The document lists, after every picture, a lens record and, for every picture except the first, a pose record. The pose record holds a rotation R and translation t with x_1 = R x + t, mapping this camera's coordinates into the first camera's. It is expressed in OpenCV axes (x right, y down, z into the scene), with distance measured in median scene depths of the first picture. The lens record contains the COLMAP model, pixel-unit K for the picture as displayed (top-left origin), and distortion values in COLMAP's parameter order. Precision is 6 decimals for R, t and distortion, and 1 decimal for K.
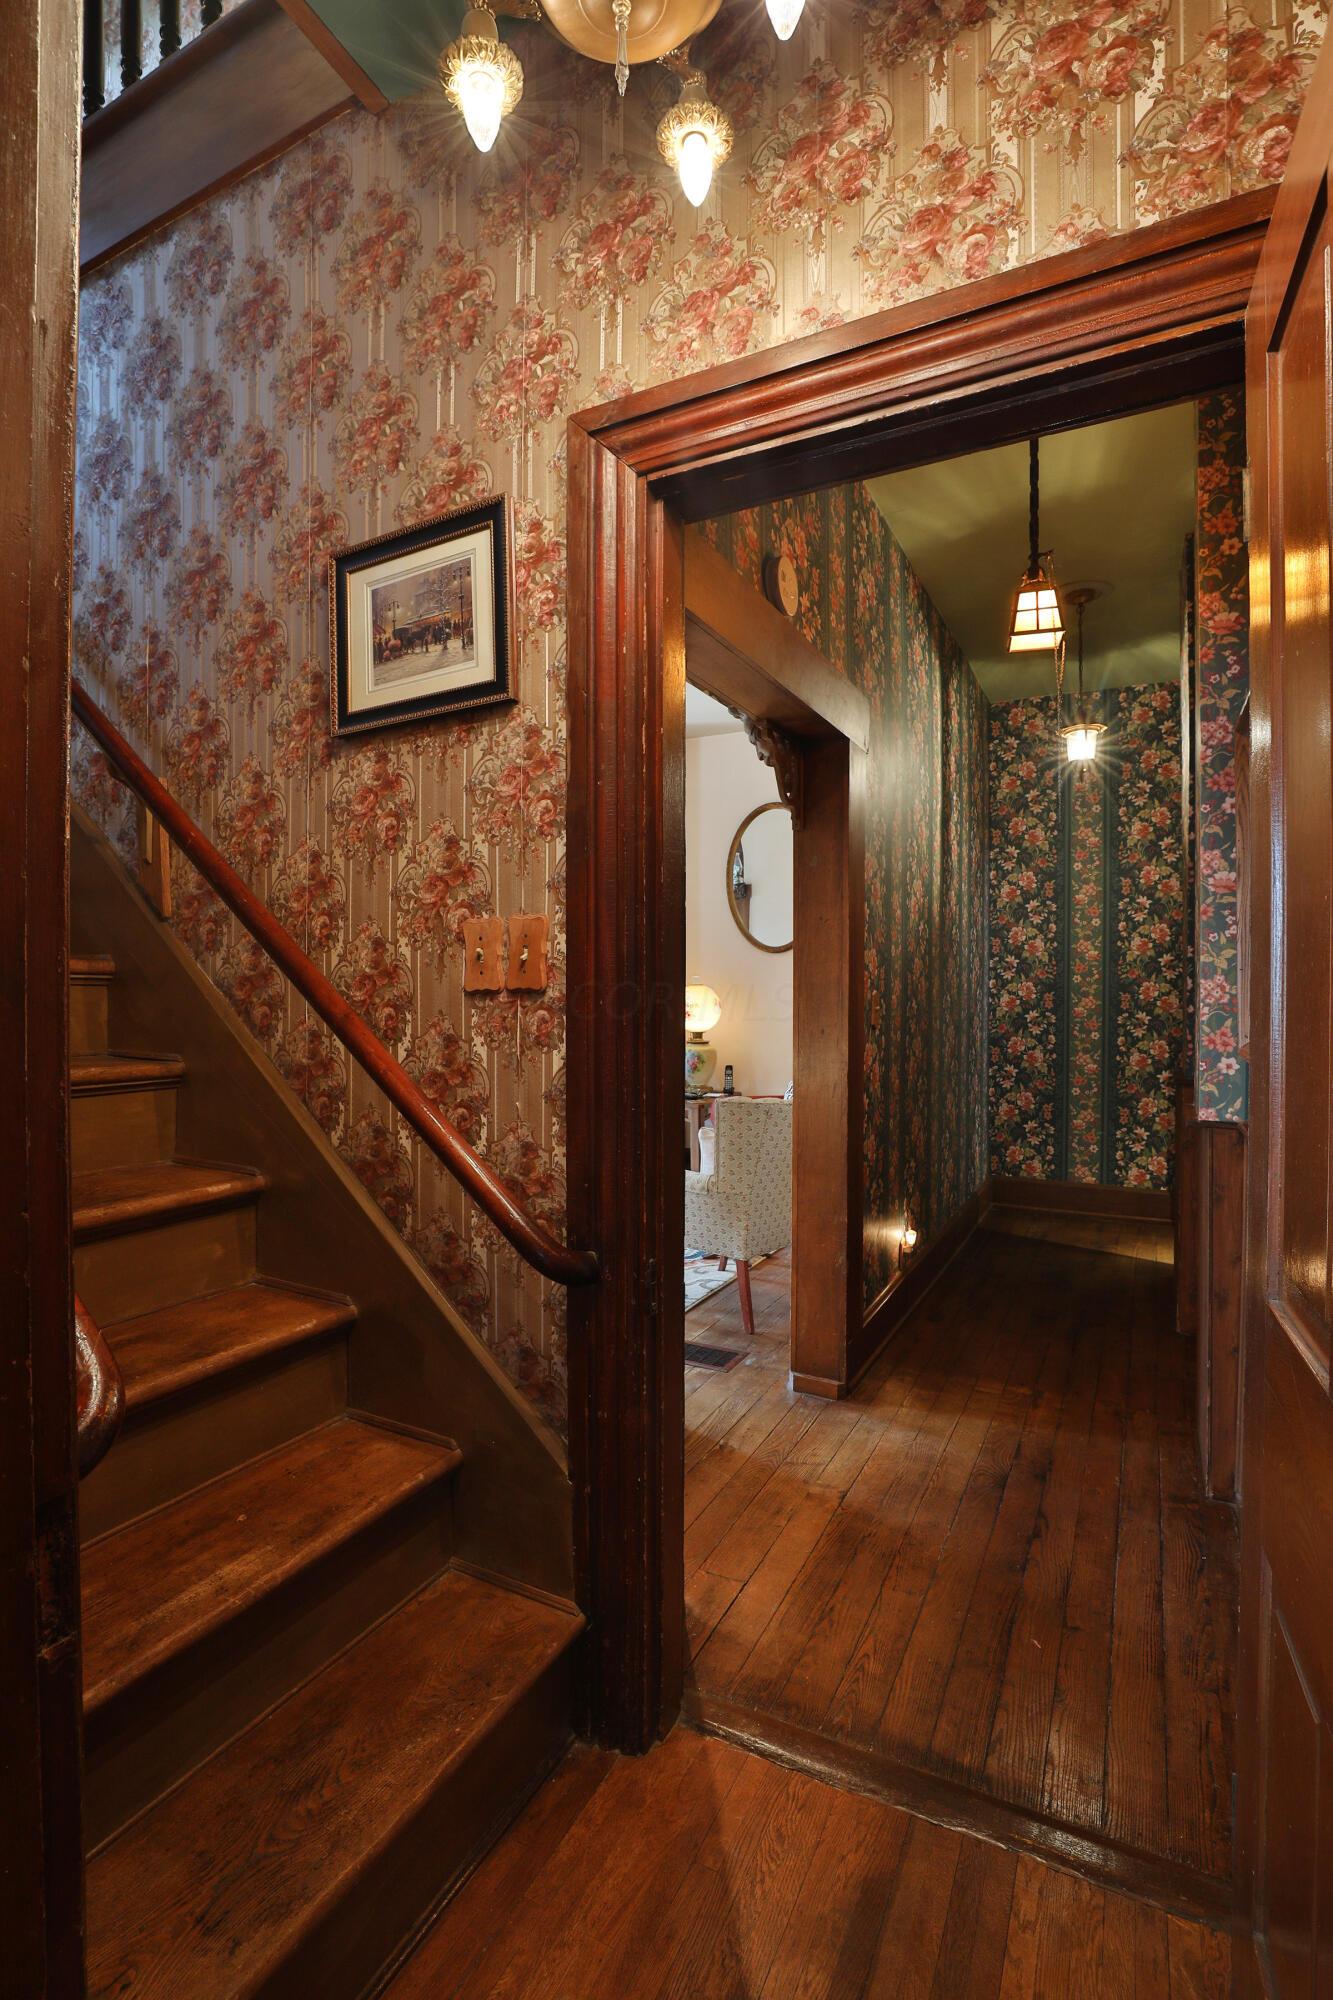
lens RADIAL K [[945.9, 0, 667.4], [0, 945.9, 1030.8], [0, 0, 1]] dist [-0.001970, -0.000192]
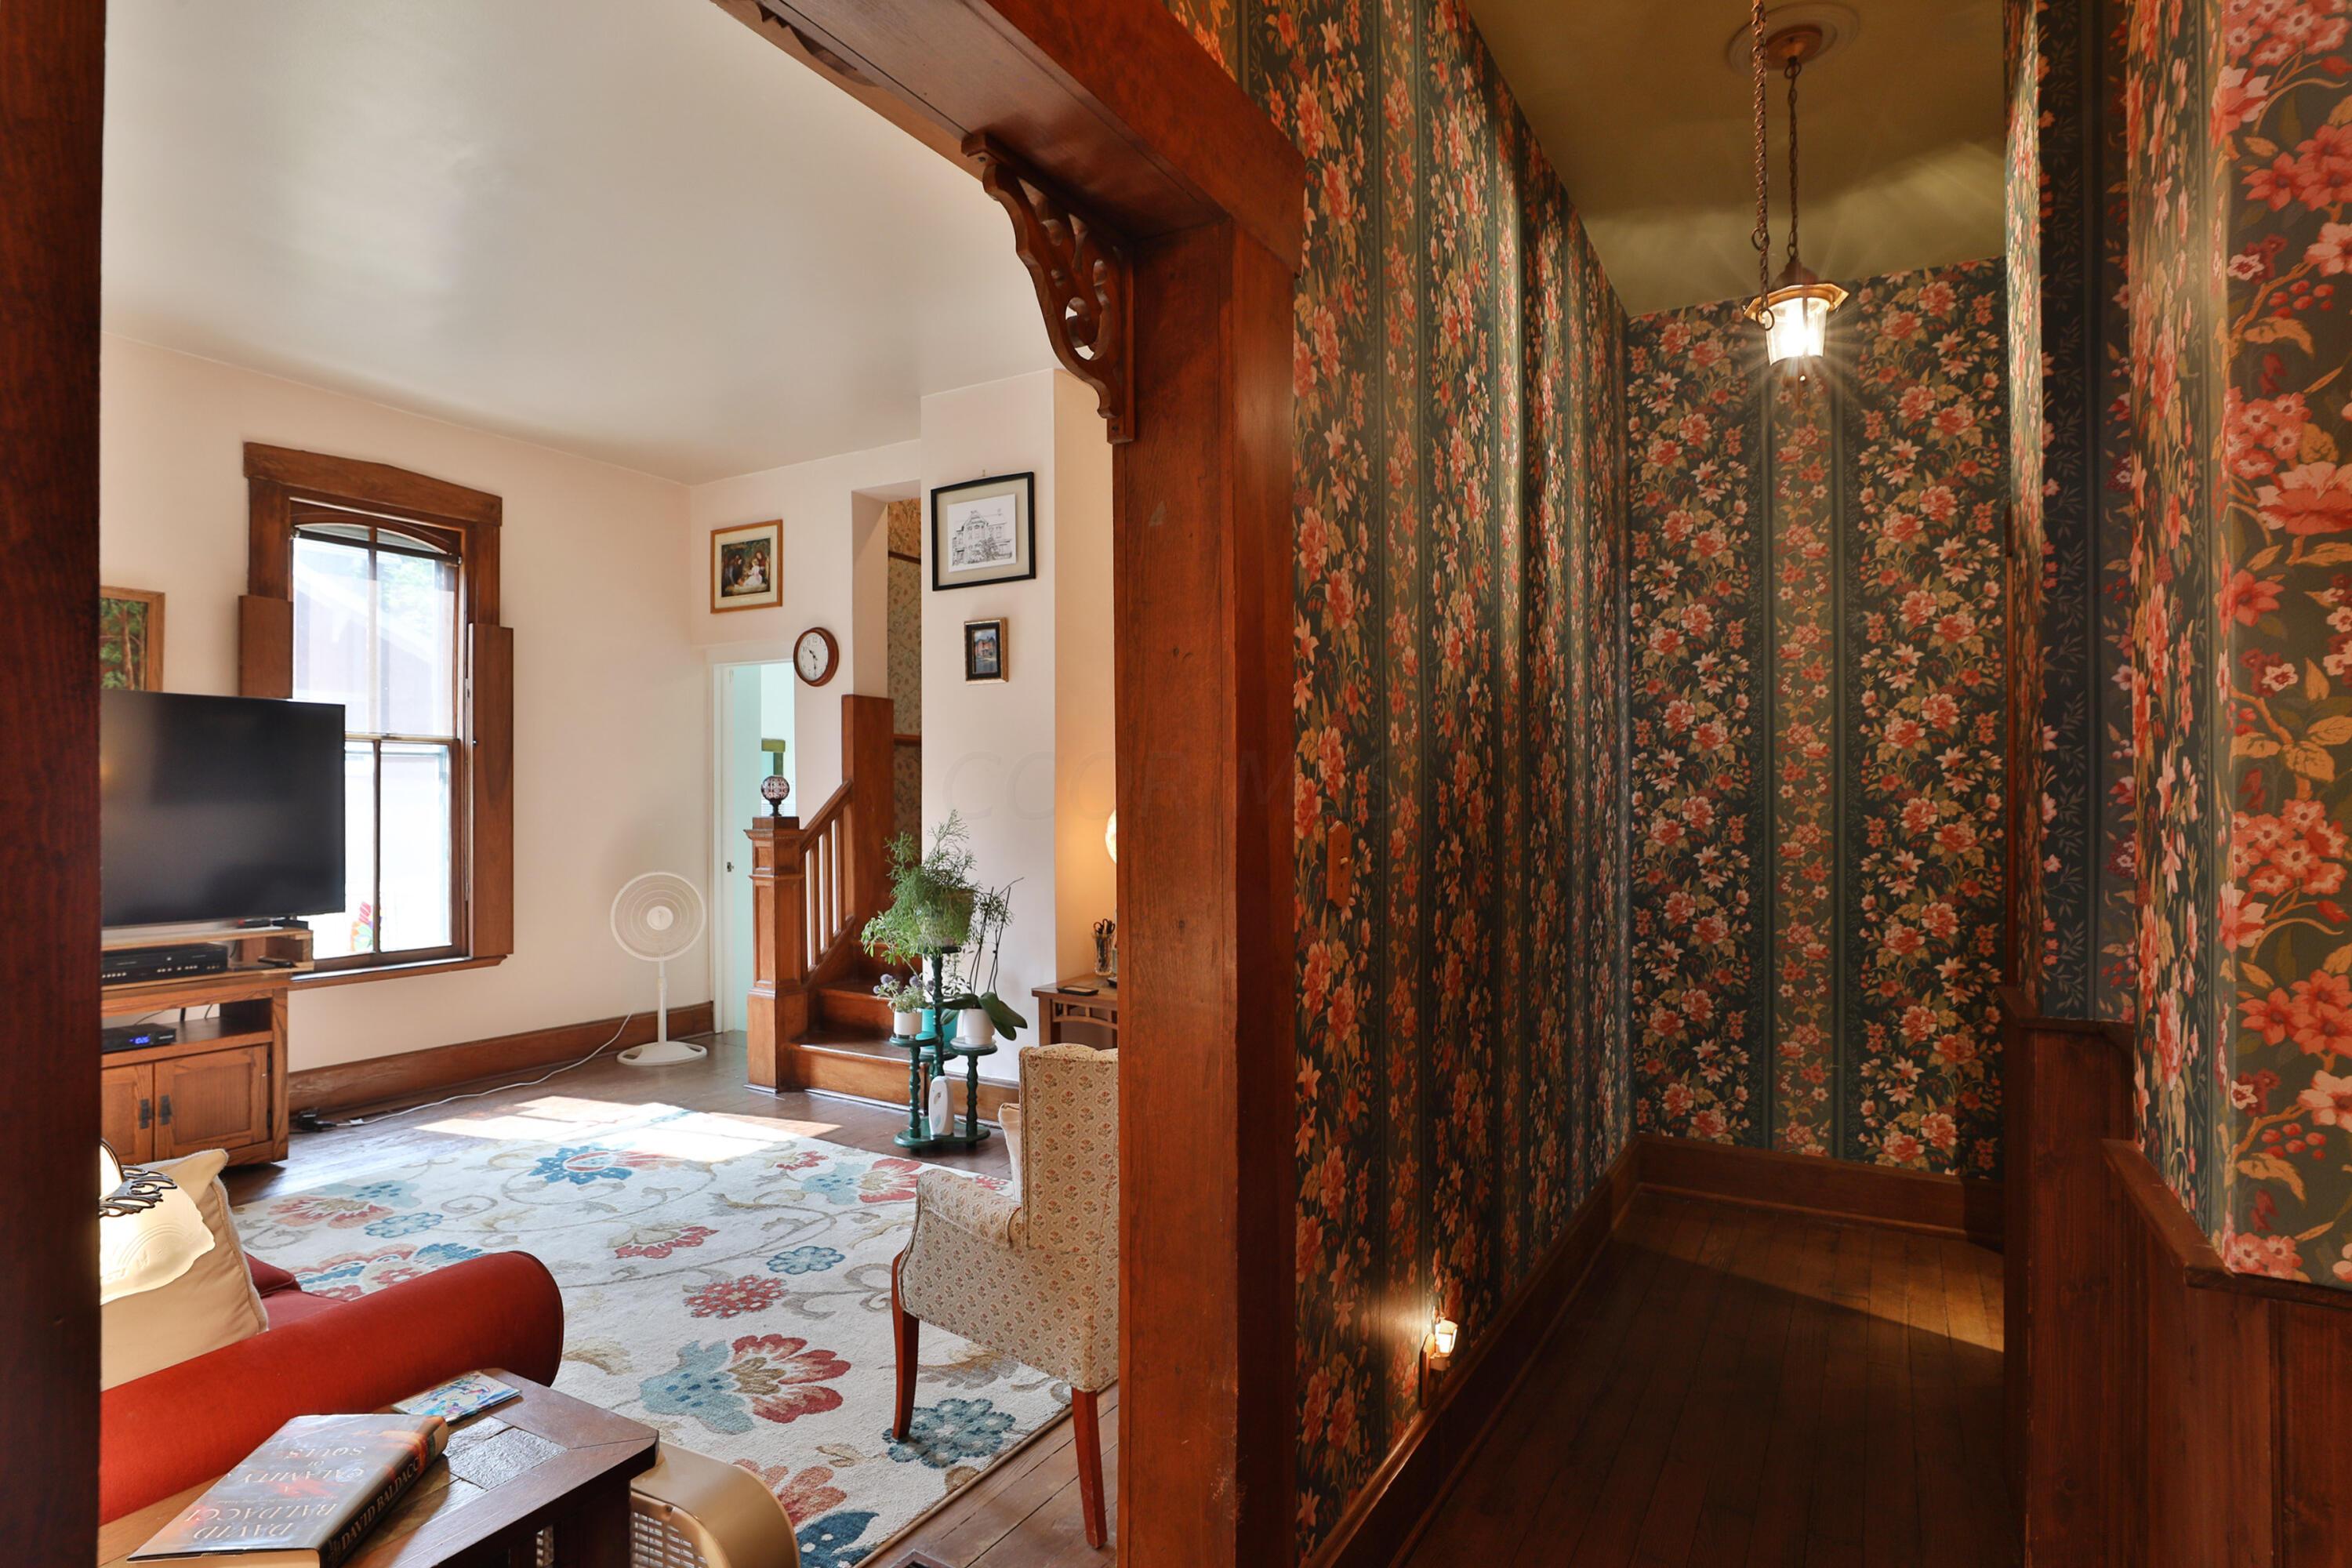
lens RADIAL K [[1269.7, 0, 1140.0], [0, 1269.7, 803.8], [0, 0, 1]] dist [-0.018835, -0.000048]
pose [[0.998312, 0.006311, -0.057739, 0.092735], [-0.008538, 0.999226, -0.038395, -0.015740], [0.057452, 0.038823, 0.997593, 0.229856]]
